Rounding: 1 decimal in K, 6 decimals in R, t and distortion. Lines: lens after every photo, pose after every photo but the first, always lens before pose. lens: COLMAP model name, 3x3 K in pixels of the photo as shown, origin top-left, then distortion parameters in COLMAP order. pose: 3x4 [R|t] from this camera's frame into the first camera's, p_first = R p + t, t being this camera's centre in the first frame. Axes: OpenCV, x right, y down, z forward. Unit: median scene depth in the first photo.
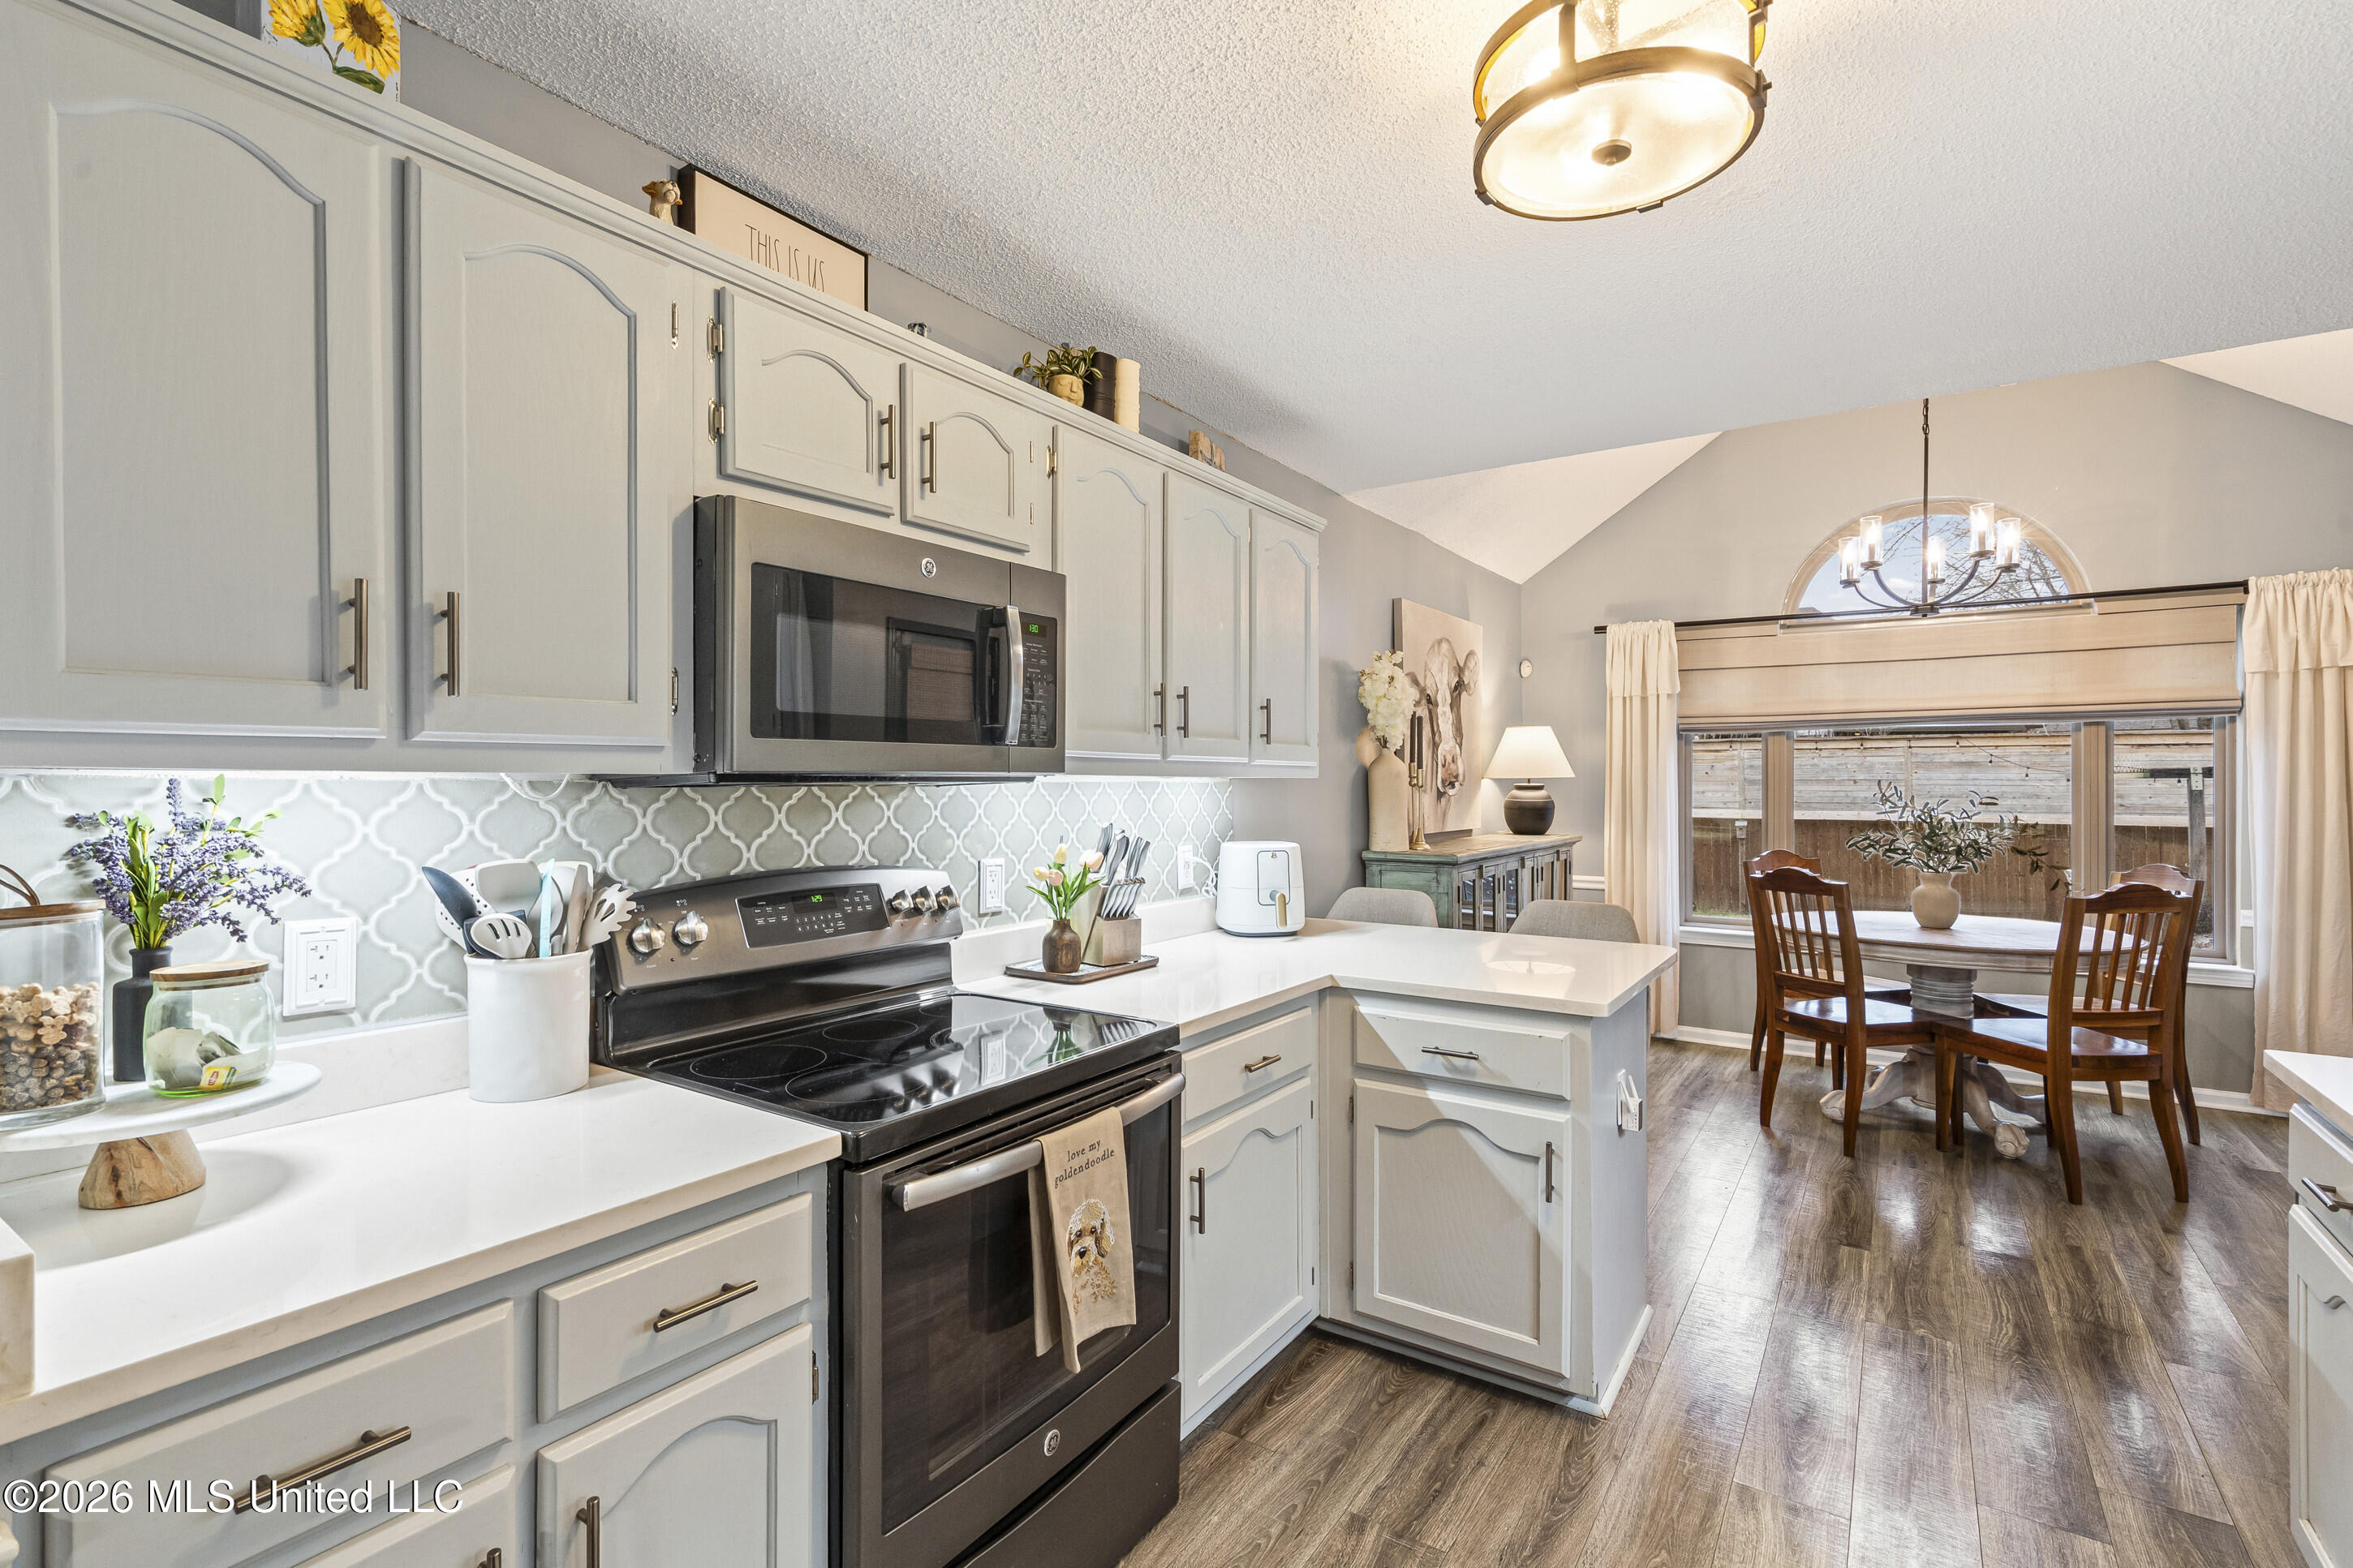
lens RADIAL K [[1079.6, 0, 1160.2], [0, 1079.6, 777.3], [0, 0, 1]] dist [-0.002055, 0.002424]
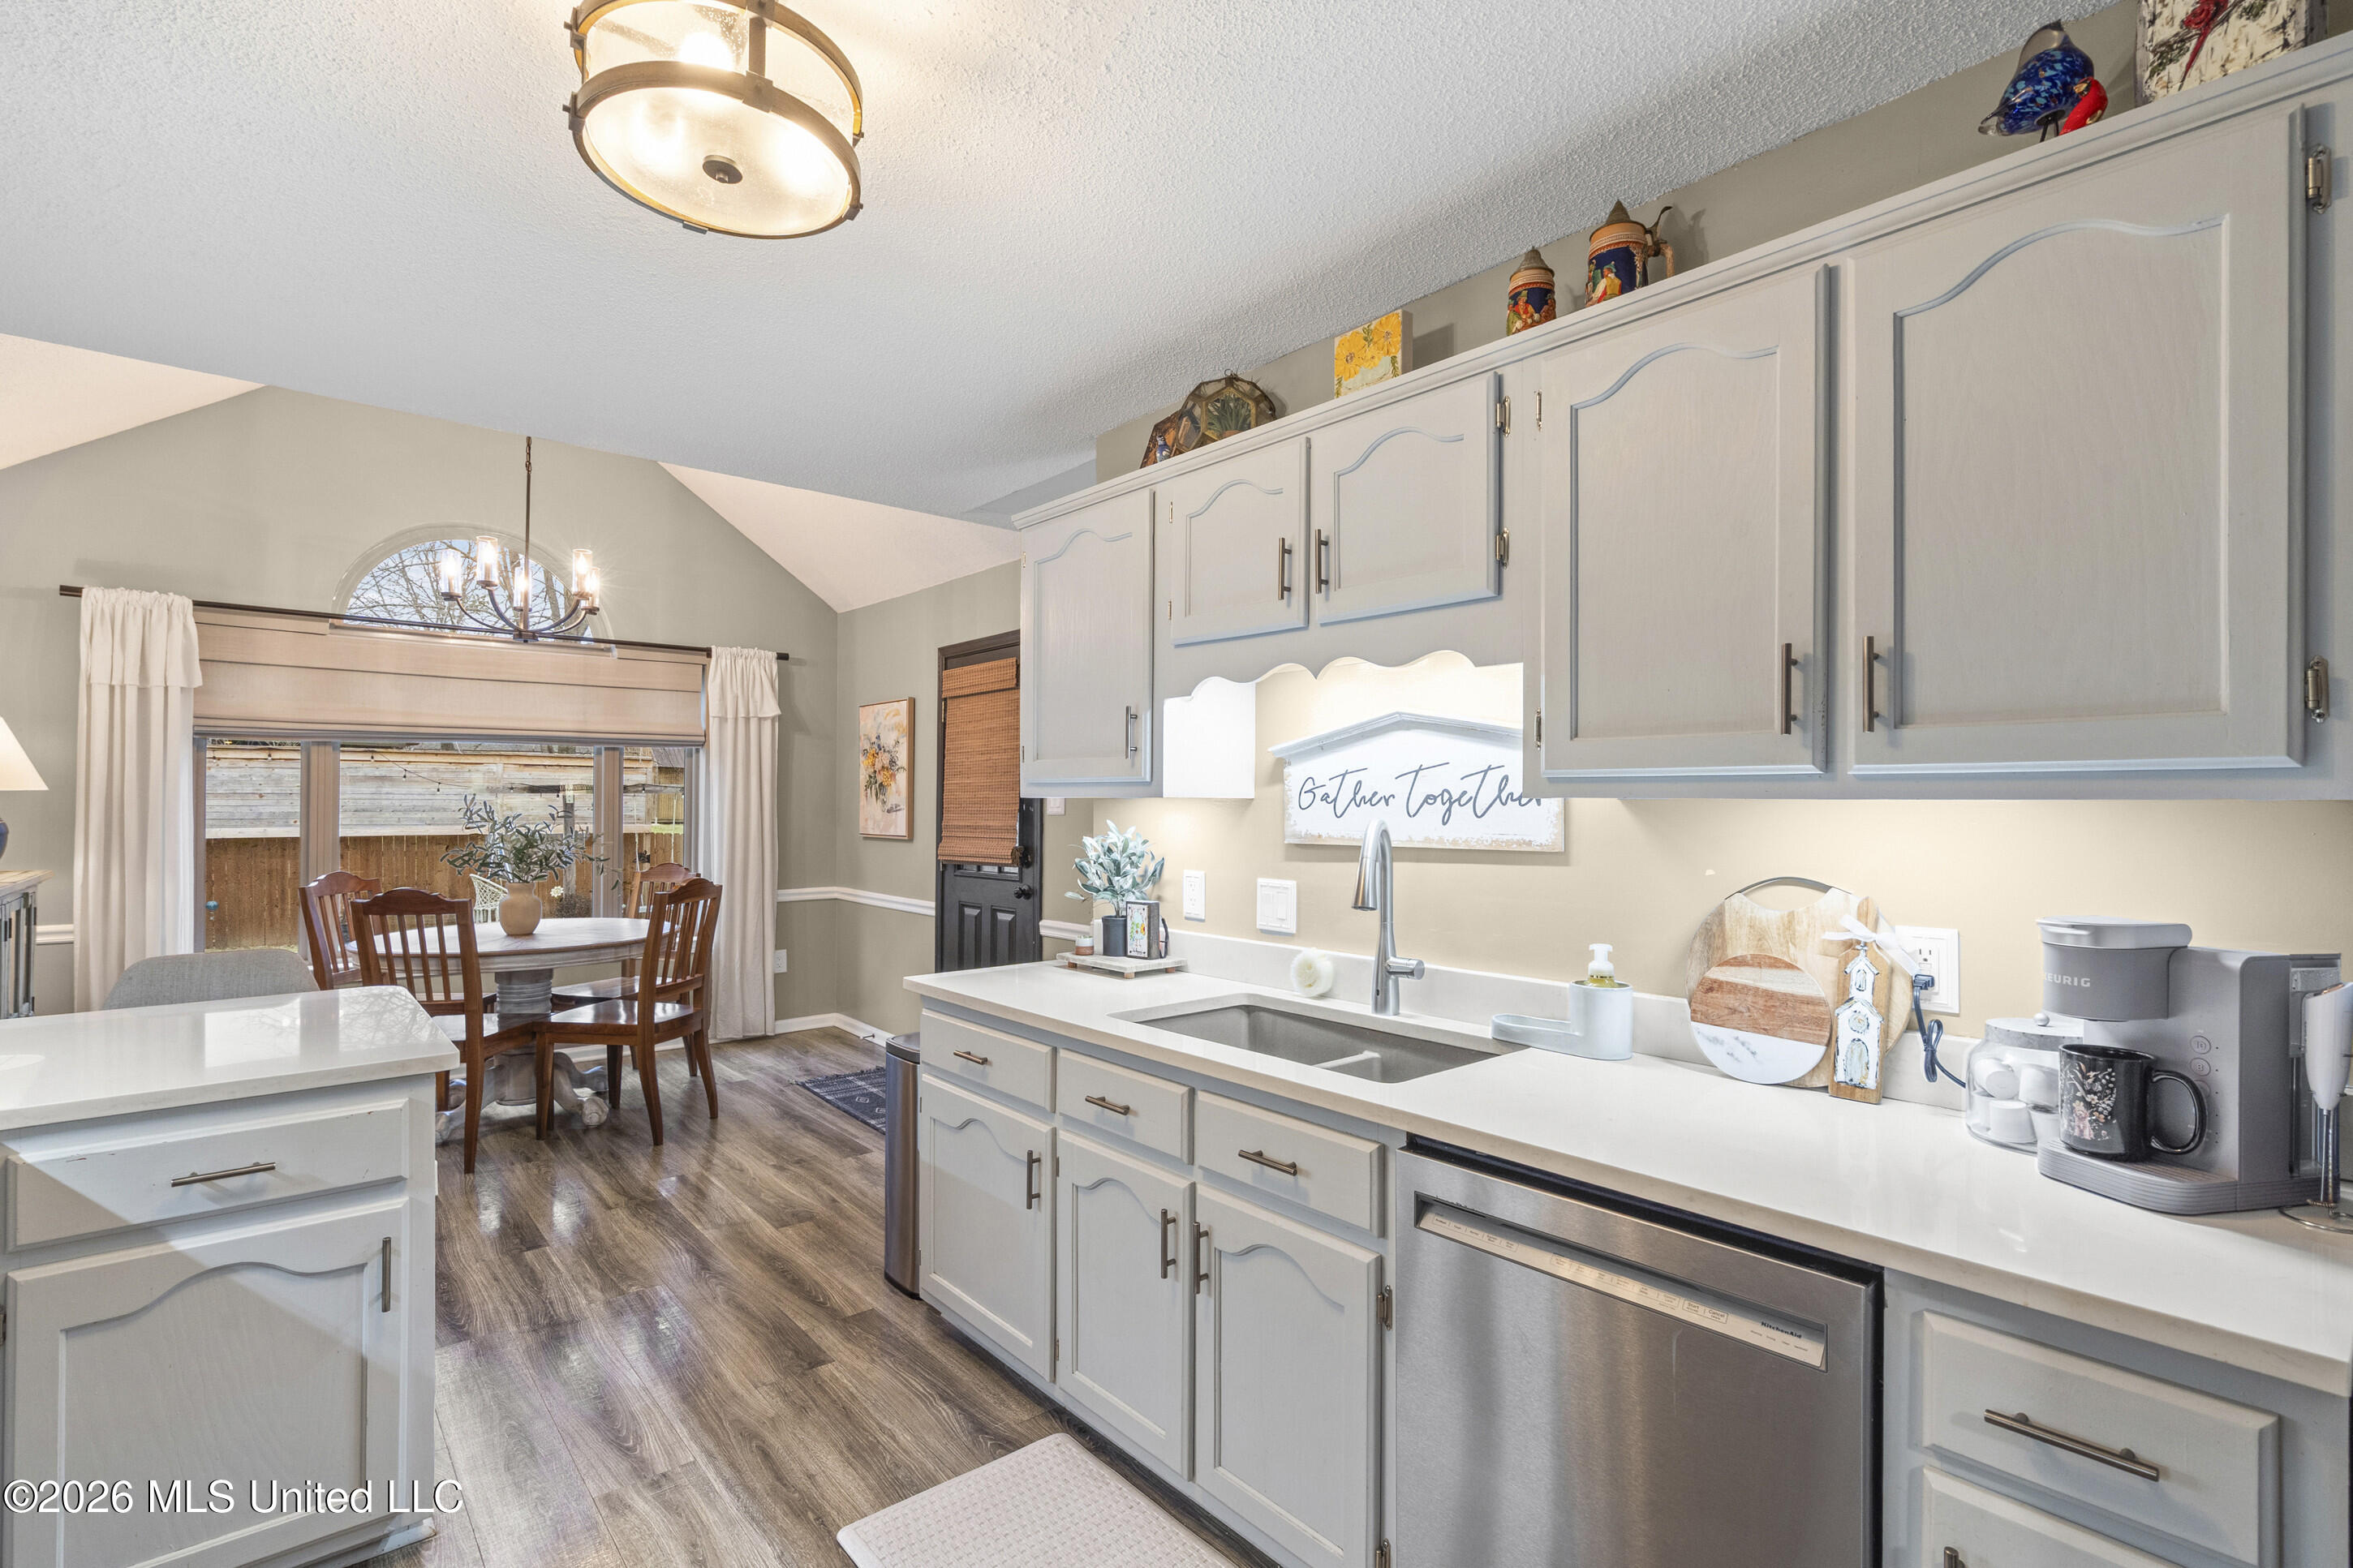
lens RADIAL K [[1079.6, 0, 1155.2], [0, 1079.6, 793.3], [0, 0, 1]] dist [-0.002055, 0.002424]
pose [[0.268090, 0.005633, 0.963377, -0.143323], [-0.007703, 0.999963, -0.003704, -0.001019], [-0.963363, -0.006428, 0.268124, 0.112636]]
